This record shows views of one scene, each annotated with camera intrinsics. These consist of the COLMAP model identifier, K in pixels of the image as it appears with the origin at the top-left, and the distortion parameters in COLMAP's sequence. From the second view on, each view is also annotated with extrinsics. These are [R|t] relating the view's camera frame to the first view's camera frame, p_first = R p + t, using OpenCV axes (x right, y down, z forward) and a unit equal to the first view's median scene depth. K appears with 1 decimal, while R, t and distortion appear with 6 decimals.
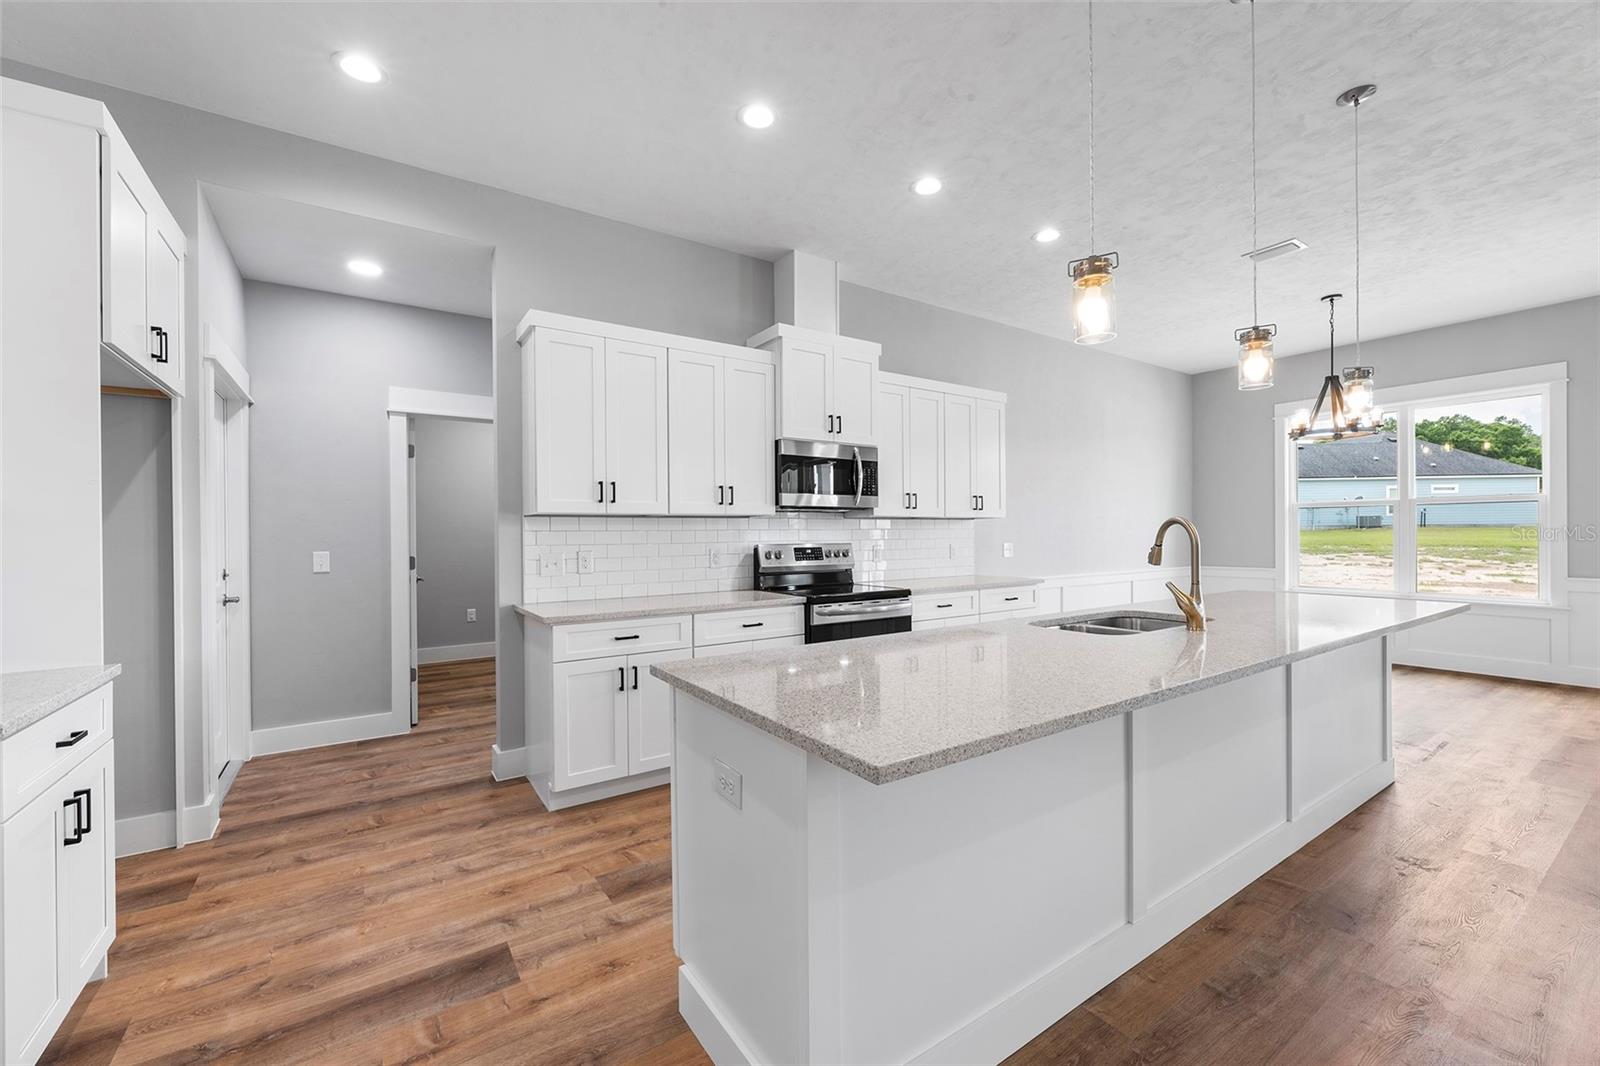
lens RADIAL K [[649.4, 0, 803.6], [0, 649.4, 537.5], [0, 0, 1]] dist [0.002261, -0.000625]
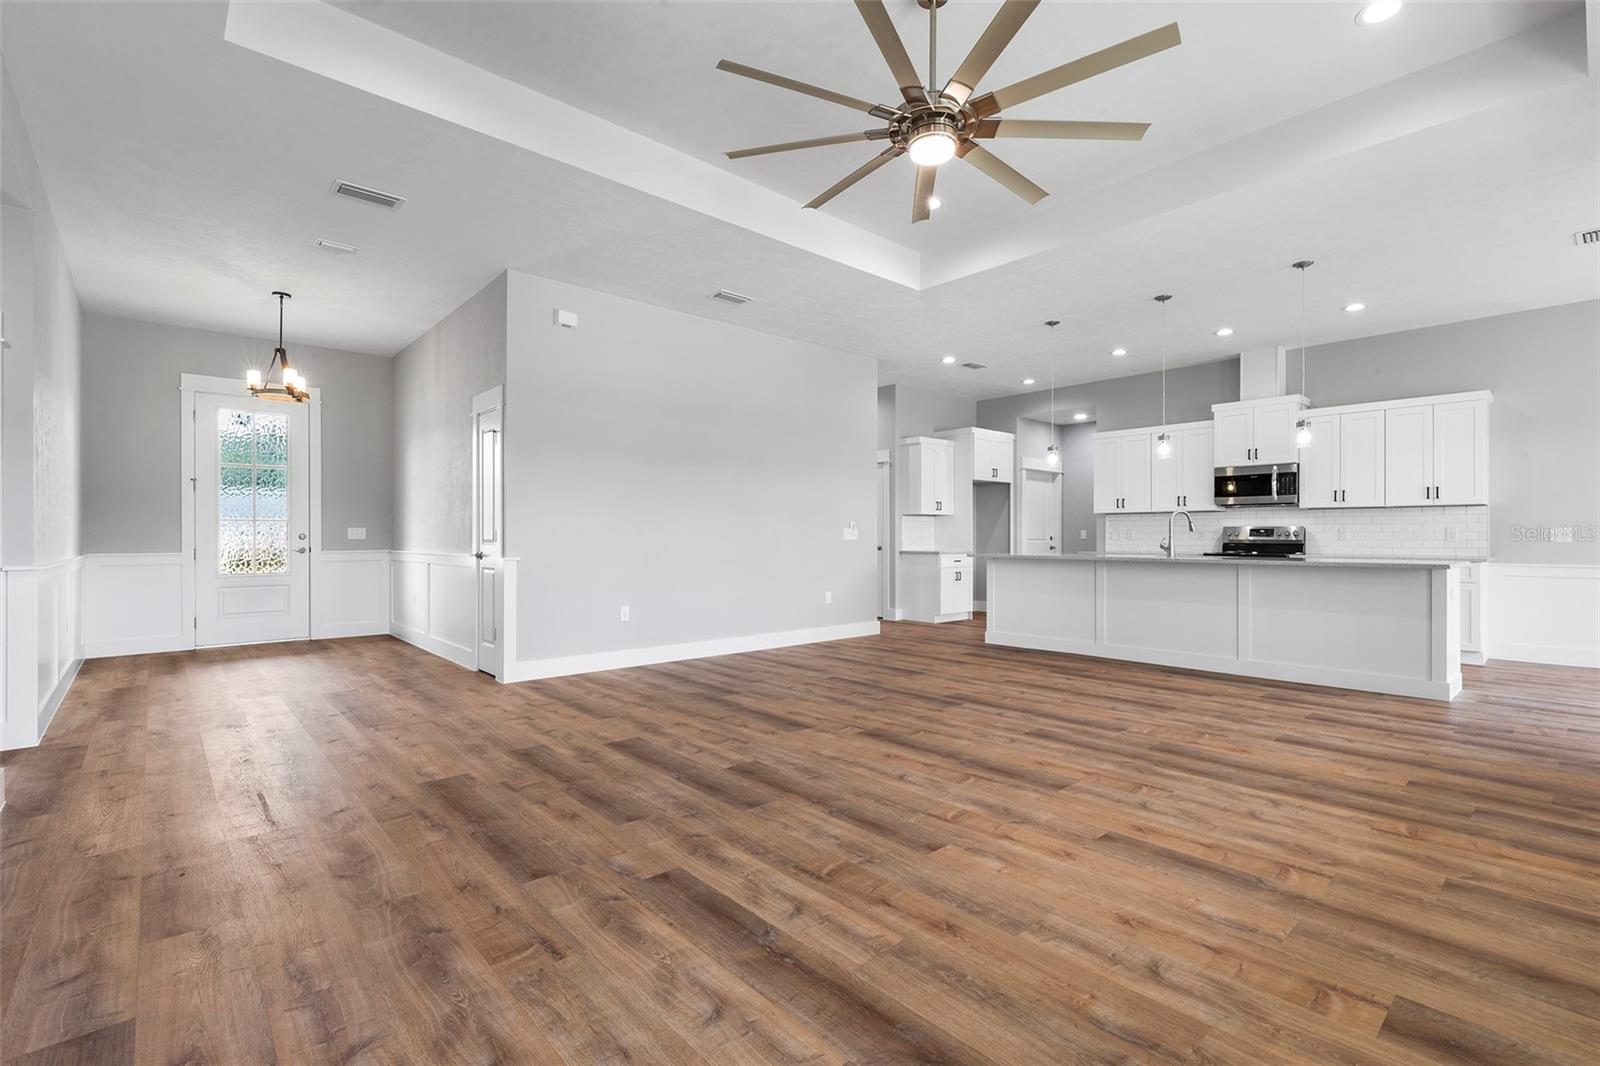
lens RADIAL K [[719.3, 0, 799.0], [0, 719.3, 534.8], [0, 0, 1]] dist [-0.003341, 0.001923]
pose [[0.135335, 0.006526, -0.990778, 1.682264], [-0.009335, 0.999942, 0.005311, 0.032682], [0.990756, 0.008530, 0.135389, -0.394221]]
